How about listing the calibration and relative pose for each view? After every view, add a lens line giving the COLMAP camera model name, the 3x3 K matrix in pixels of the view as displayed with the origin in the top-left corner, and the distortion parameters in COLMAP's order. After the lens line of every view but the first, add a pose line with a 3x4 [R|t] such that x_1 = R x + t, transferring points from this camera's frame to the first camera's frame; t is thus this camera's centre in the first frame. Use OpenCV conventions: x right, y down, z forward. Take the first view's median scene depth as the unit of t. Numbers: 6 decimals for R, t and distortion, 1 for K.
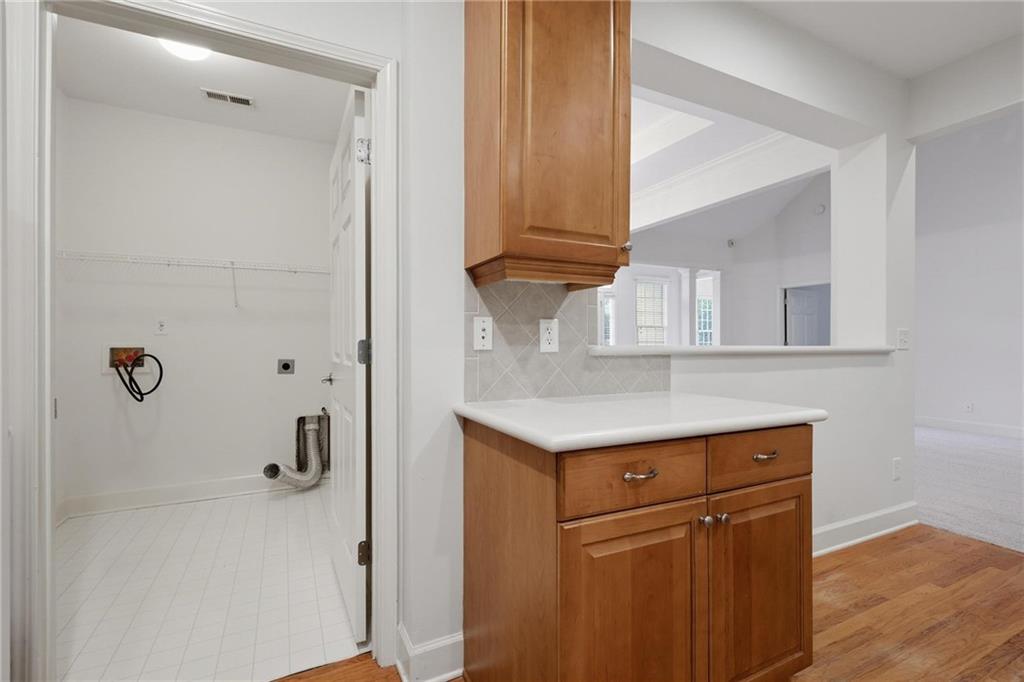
lens RADIAL K [[462.6, 0, 512.0], [0, 462.6, 341.0], [0, 0, 1]] dist [0.000698, -0.000194]
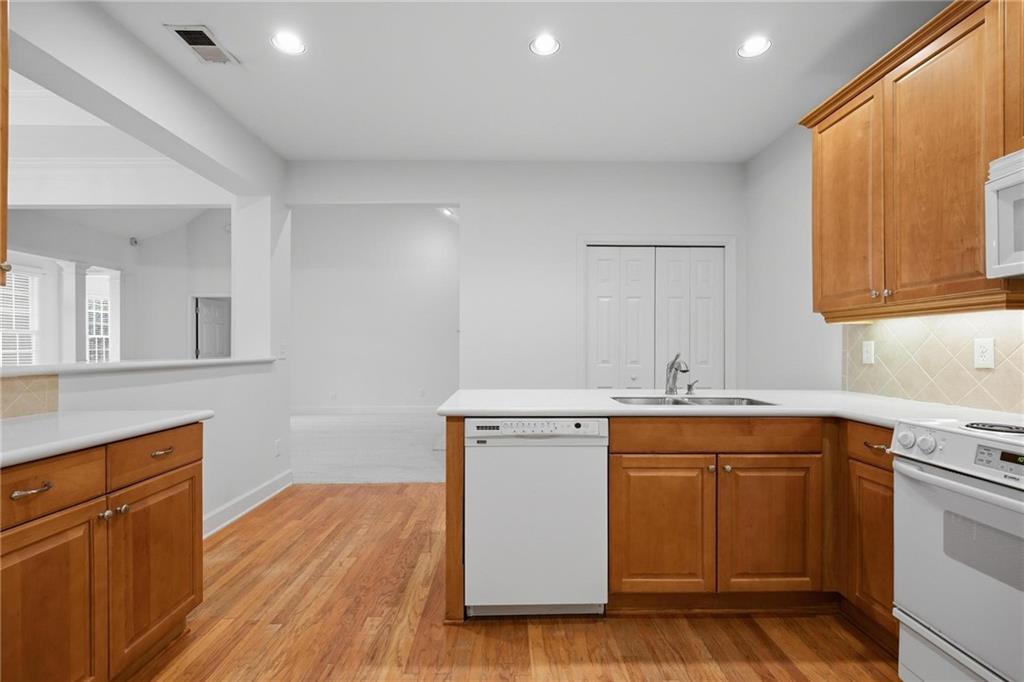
lens RADIAL K [[462.5, 0, 515.6], [0, 462.5, 347.3], [0, 0, 1]] dist [0.001203, -0.000153]
pose [[0.426806, -0.002258, 0.904340, -0.157152], [-0.001026, 0.999995, 0.002982, -0.036952], [-0.904342, -0.002201, 0.426802, -0.350927]]
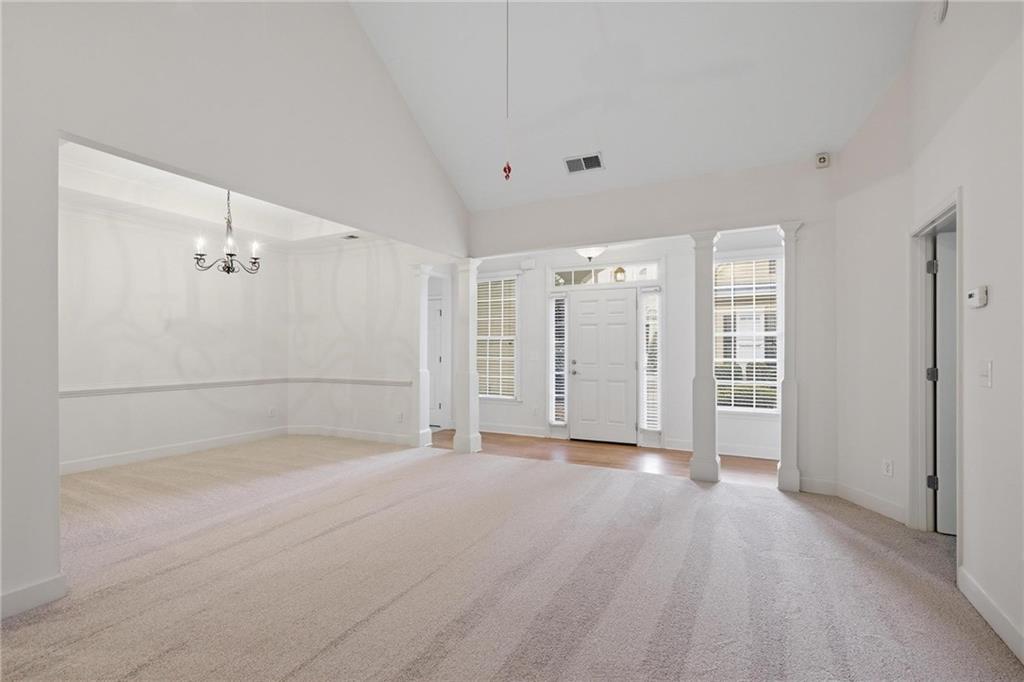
lens RADIAL K [[473.2, 0, 512.0], [0, 473.2, 341.0], [0, 0, 1]] dist [0.001171, 0.000106]
pose [[0.587848, -0.012916, -0.808868, 3.597919], [0.002300, 0.999895, -0.014294, -0.080695], [0.808968, 0.006542, 0.587816, 2.377788]]
